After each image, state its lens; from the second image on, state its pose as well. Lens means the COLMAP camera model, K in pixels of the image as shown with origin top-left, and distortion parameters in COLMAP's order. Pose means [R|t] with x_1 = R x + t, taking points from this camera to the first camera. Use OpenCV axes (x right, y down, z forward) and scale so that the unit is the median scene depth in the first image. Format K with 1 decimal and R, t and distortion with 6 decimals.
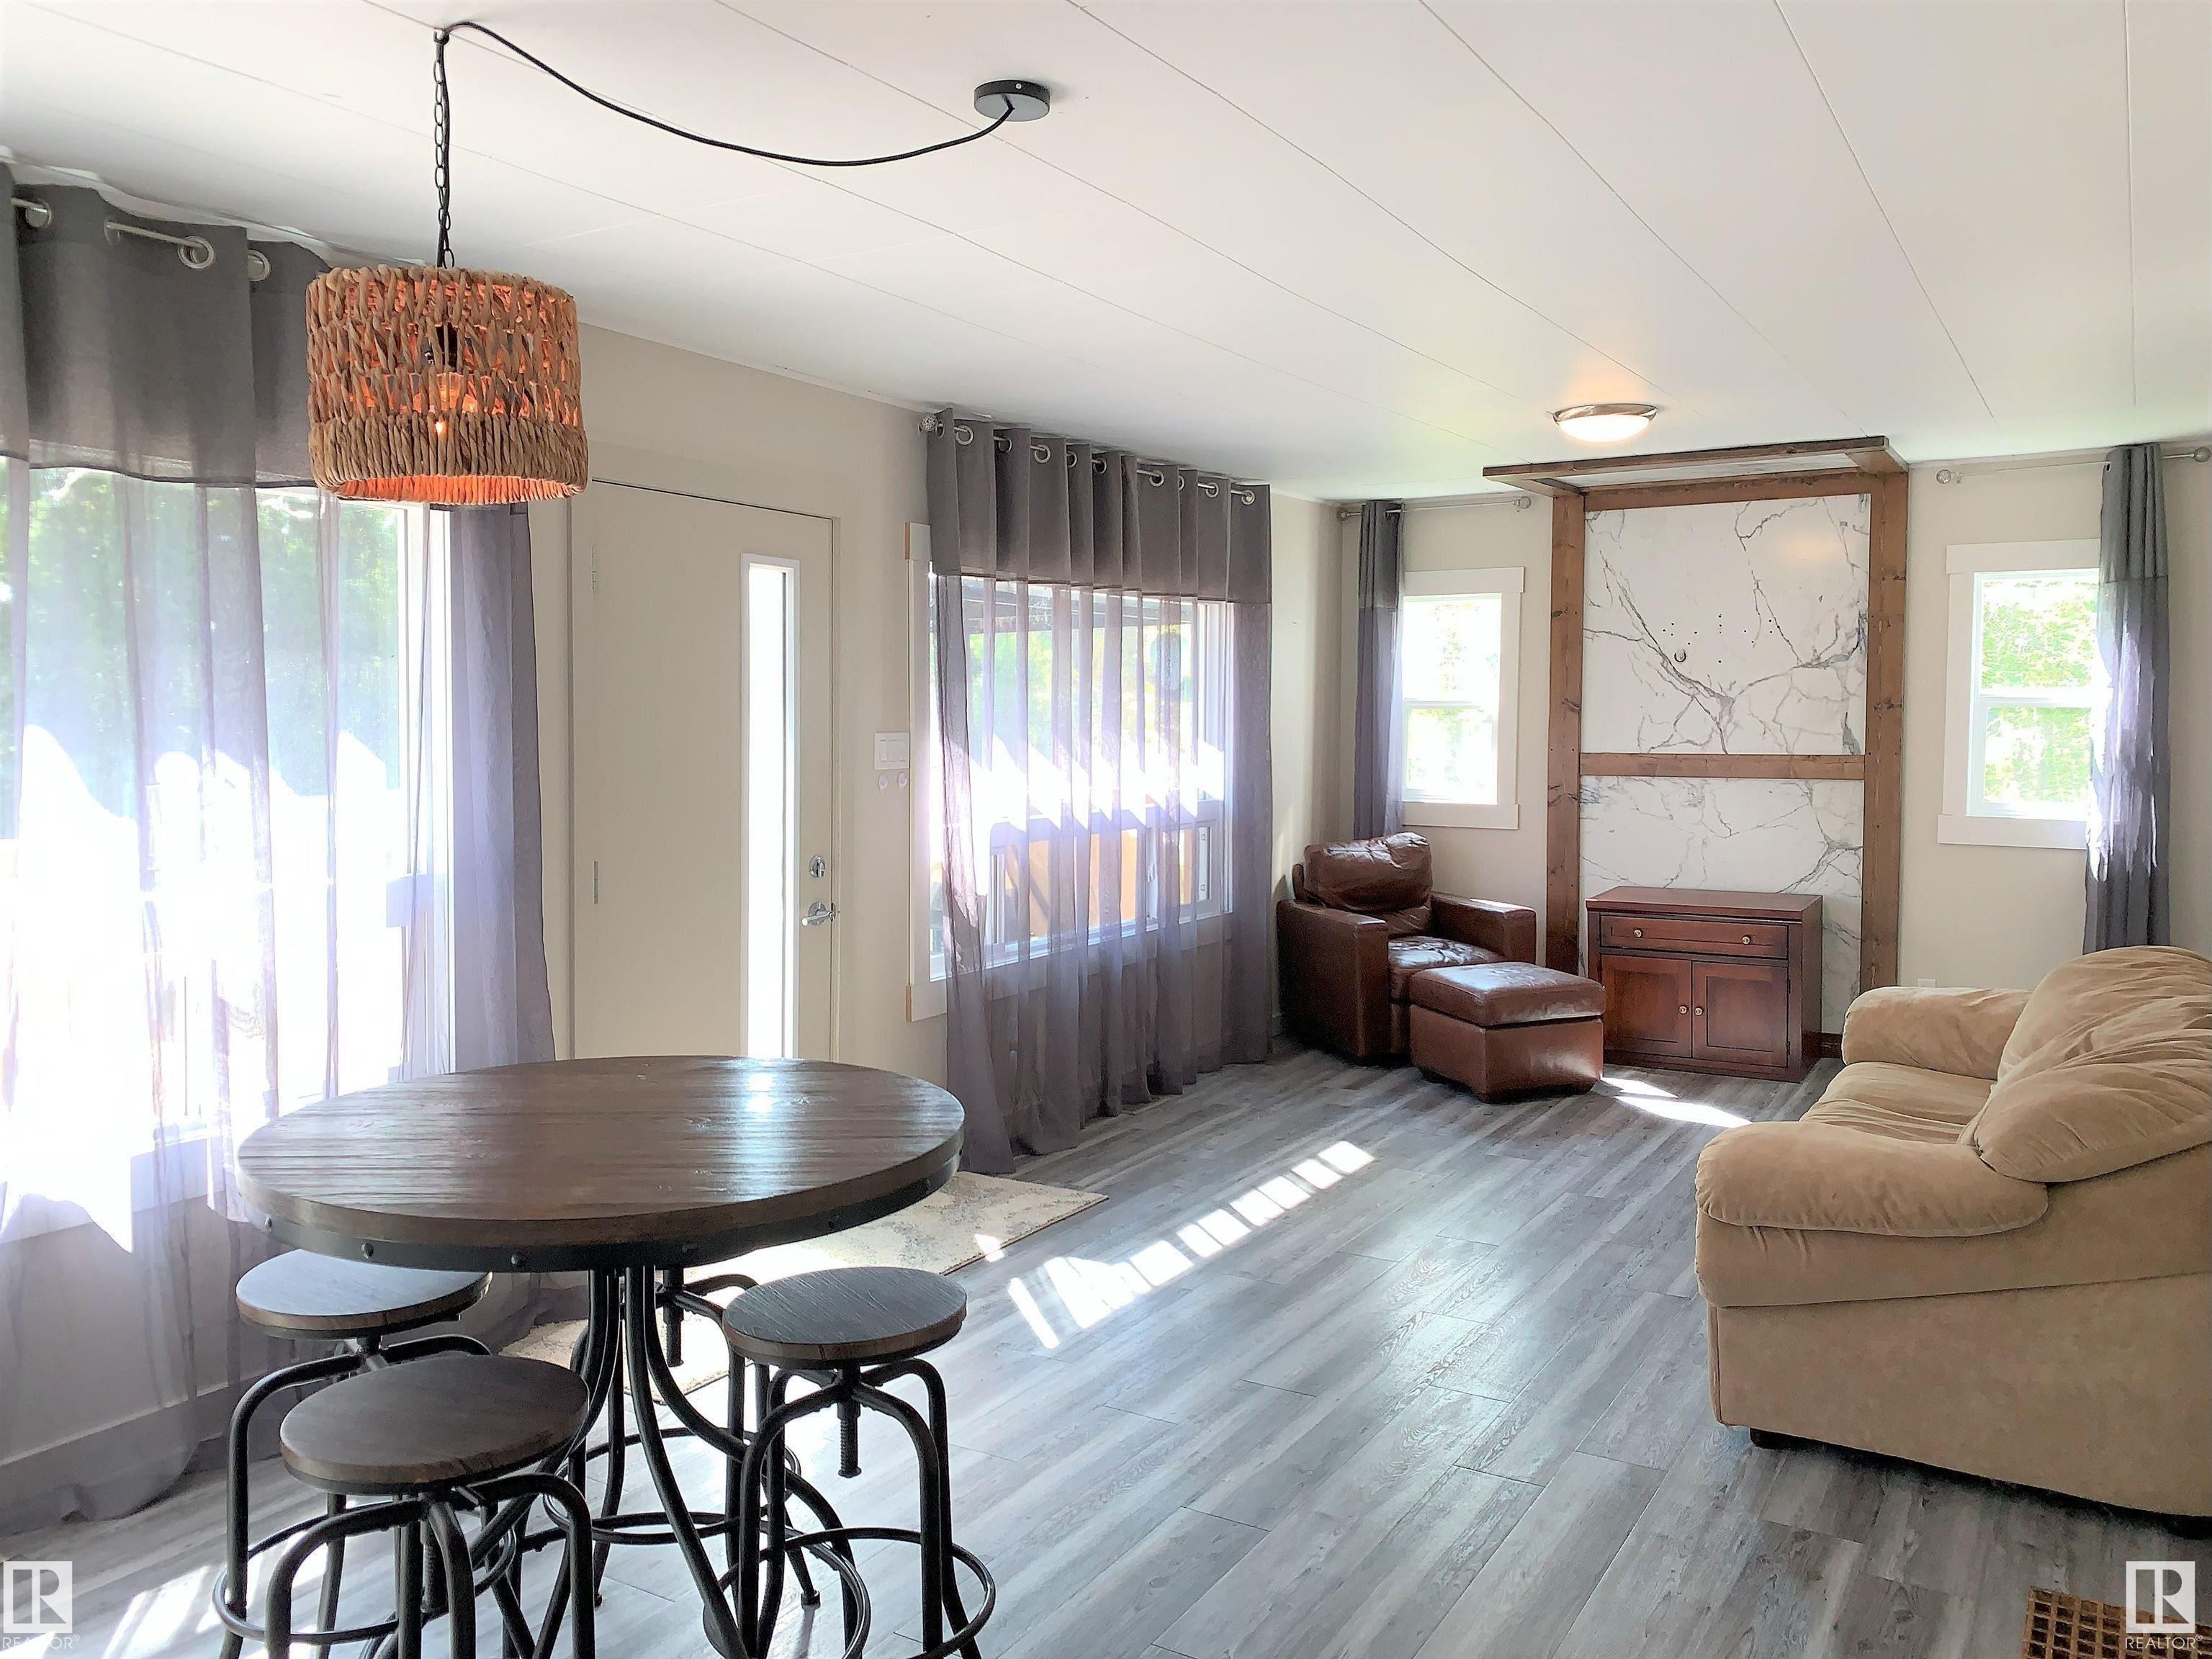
lens RADIAL K [[1696.0, 0, 1101.3], [0, 1696.0, 809.3], [0, 0, 1]] dist [0.076263, -0.079228]
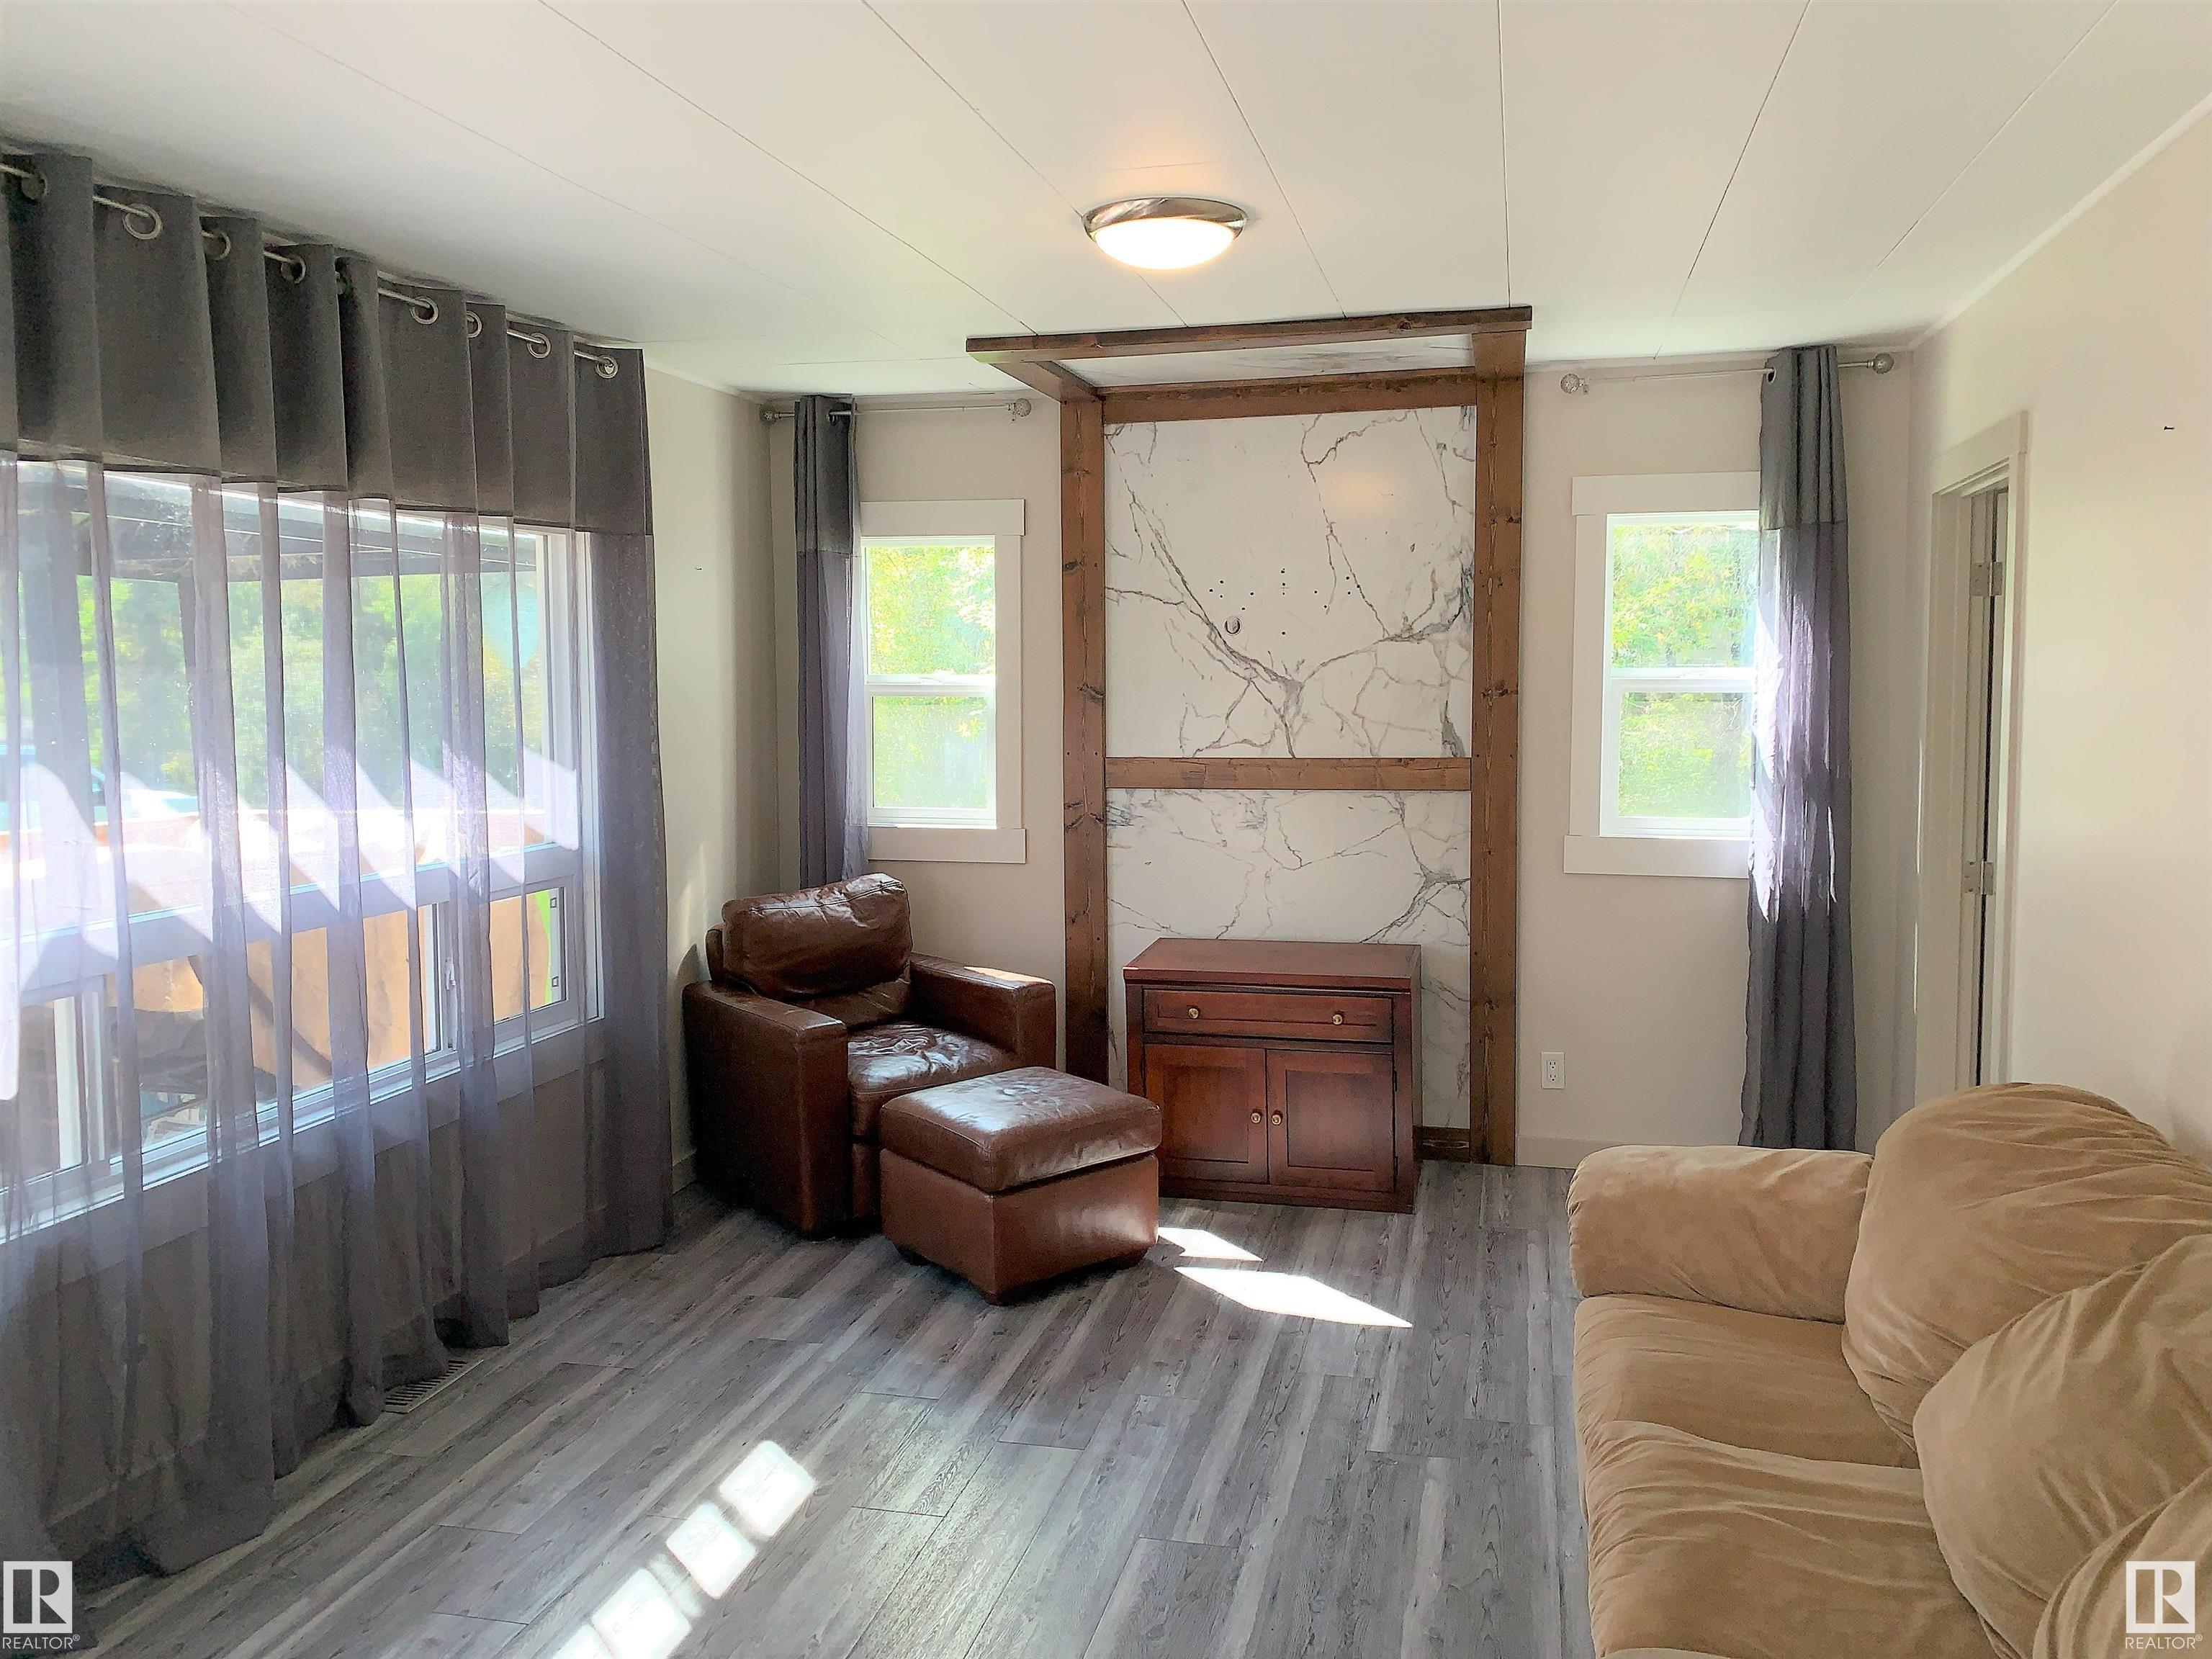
lens RADIAL K [[1661.3, 0, 1079.7], [0, 1661.3, 803.1], [0, 0, 1]] dist [0.011033, 0.000188]
pose [[0.958035, -0.026982, 0.285378, 0.078090], [0.023564, 0.999604, 0.015403, -0.028786], [-0.285681, -0.008032, 0.958291, 0.374731]]
